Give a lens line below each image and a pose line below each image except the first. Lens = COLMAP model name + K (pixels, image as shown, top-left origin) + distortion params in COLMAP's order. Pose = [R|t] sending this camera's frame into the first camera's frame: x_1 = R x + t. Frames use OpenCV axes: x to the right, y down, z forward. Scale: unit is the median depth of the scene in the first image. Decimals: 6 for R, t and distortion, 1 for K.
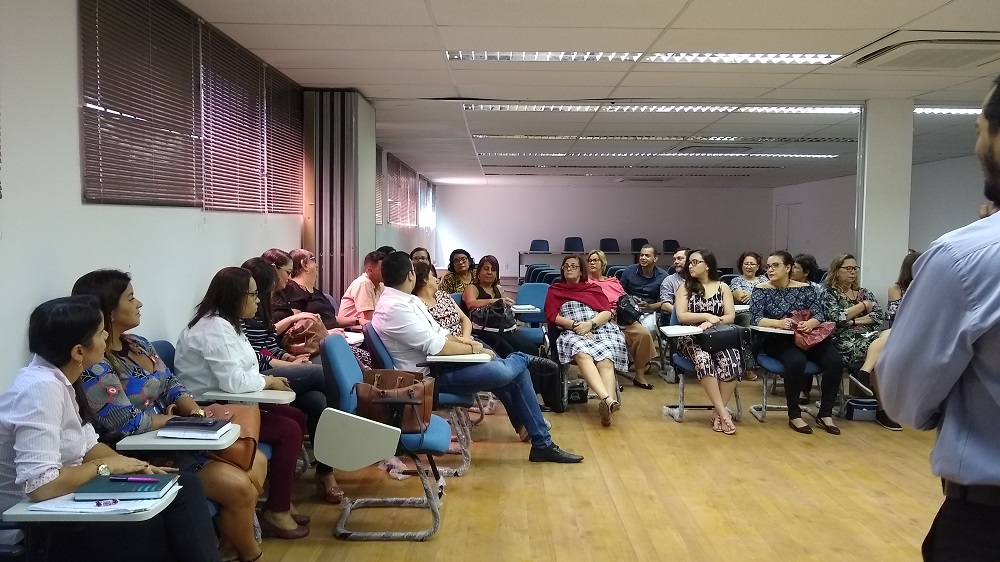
lens RADIAL K [[790.3, 0, 505.0], [0, 790.3, 276.6], [0, 0, 1]] dist [-0.011429, 0.002289]
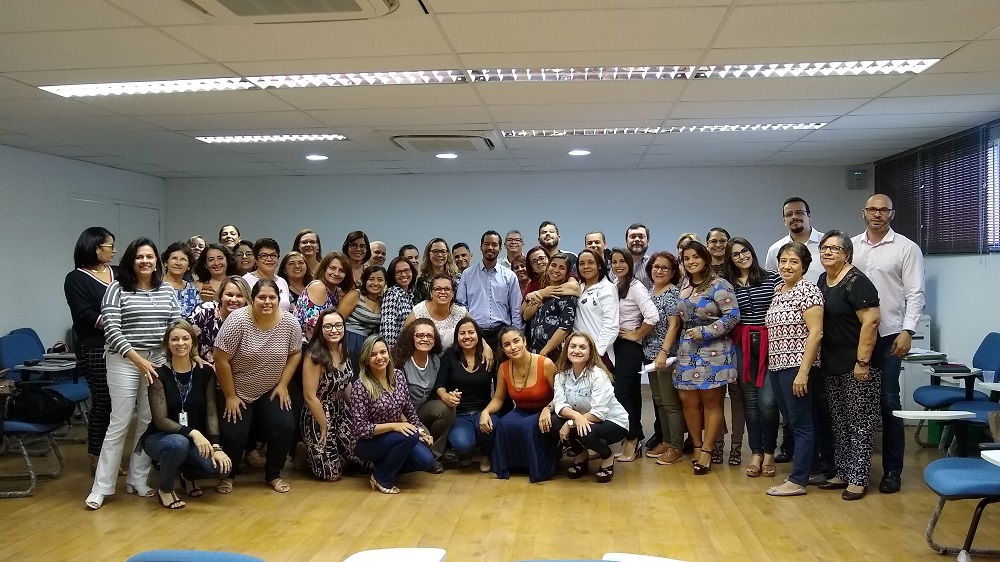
lens RADIAL K [[790.3, 0, 503.4], [0, 790.3, 278.5], [0, 0, 1]] dist [-0.011429, 0.002289]
pose [[-0.994738, -0.000150, 0.102448, 0.314900], [0.007196, 0.997427, 0.071328, -0.098677], [-0.102196, 0.071690, -0.992178, 1.640130]]
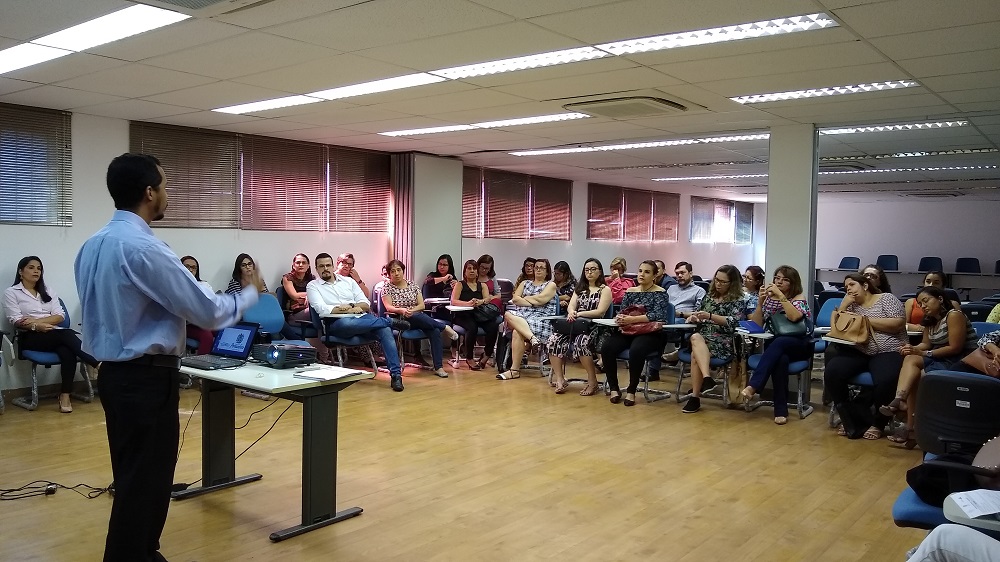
lens RADIAL K [[790.3, 0, 503.0], [0, 790.3, 282.4], [0, 0, 1]] dist [-0.011429, 0.002289]
pose [[0.782188, 0.038770, -0.621835, 1.228317], [-0.047488, 0.998869, 0.002544, 0.009711], [0.621230, 0.027540, 0.783144, -0.127164]]
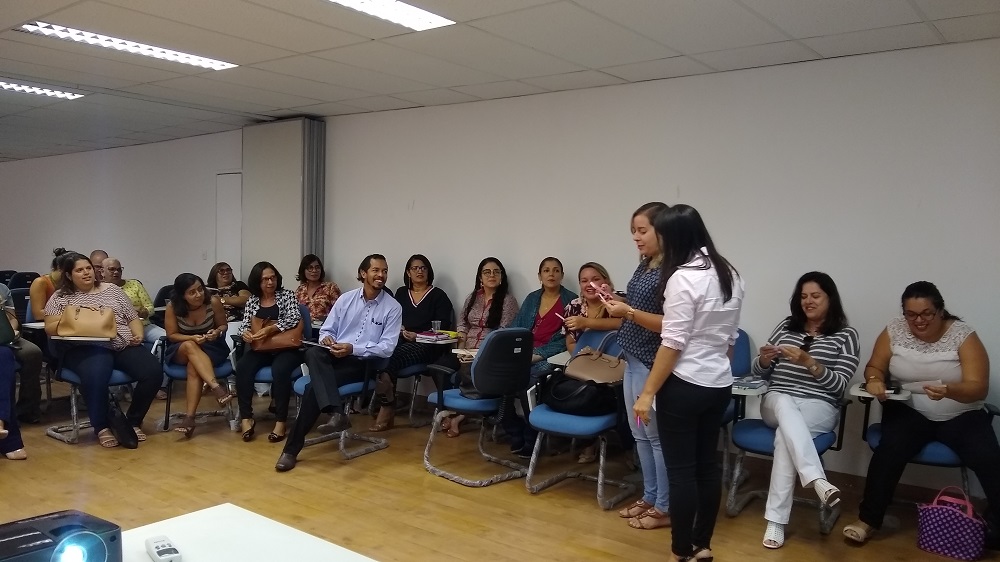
lens RADIAL K [[790.3, 0, 506.8], [0, 790.3, 294.2], [0, 0, 1]] dist [-0.011429, 0.002289]
pose [[0.615717, -0.042108, 0.786841, 0.349867], [0.027266, 0.999112, 0.032131, 0.000240], [-0.787495, 0.001670, 0.616319, 0.098937]]
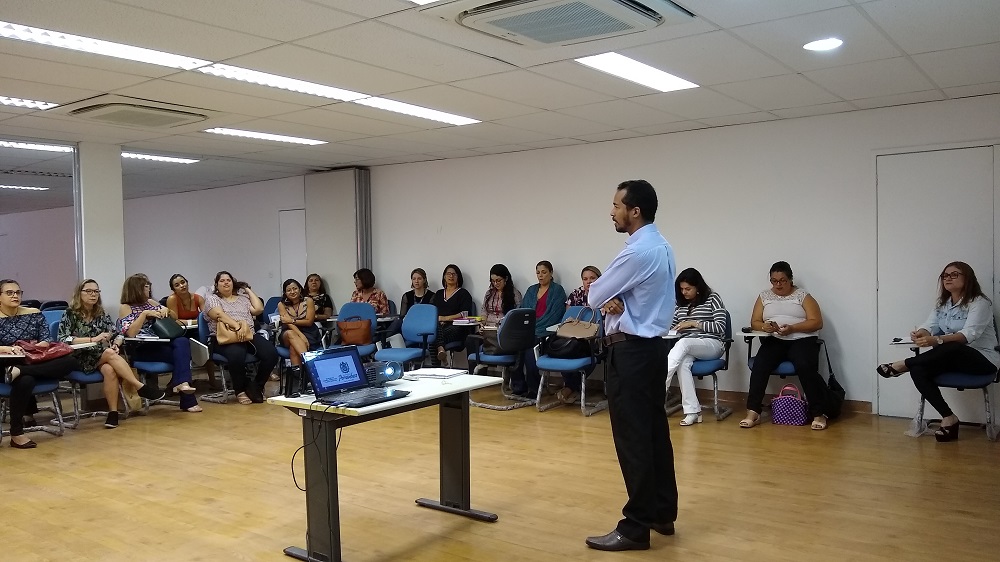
lens RADIAL K [[790.3, 0, 502.4], [0, 790.3, 280.8], [0, 0, 1]] dist [-0.011429, 0.002289]
pose [[0.598892, -0.043061, 0.799671, -0.114186], [0.070134, 0.997537, 0.001191, 0.016966], [-0.797753, 0.055371, 0.600437, -0.188954]]
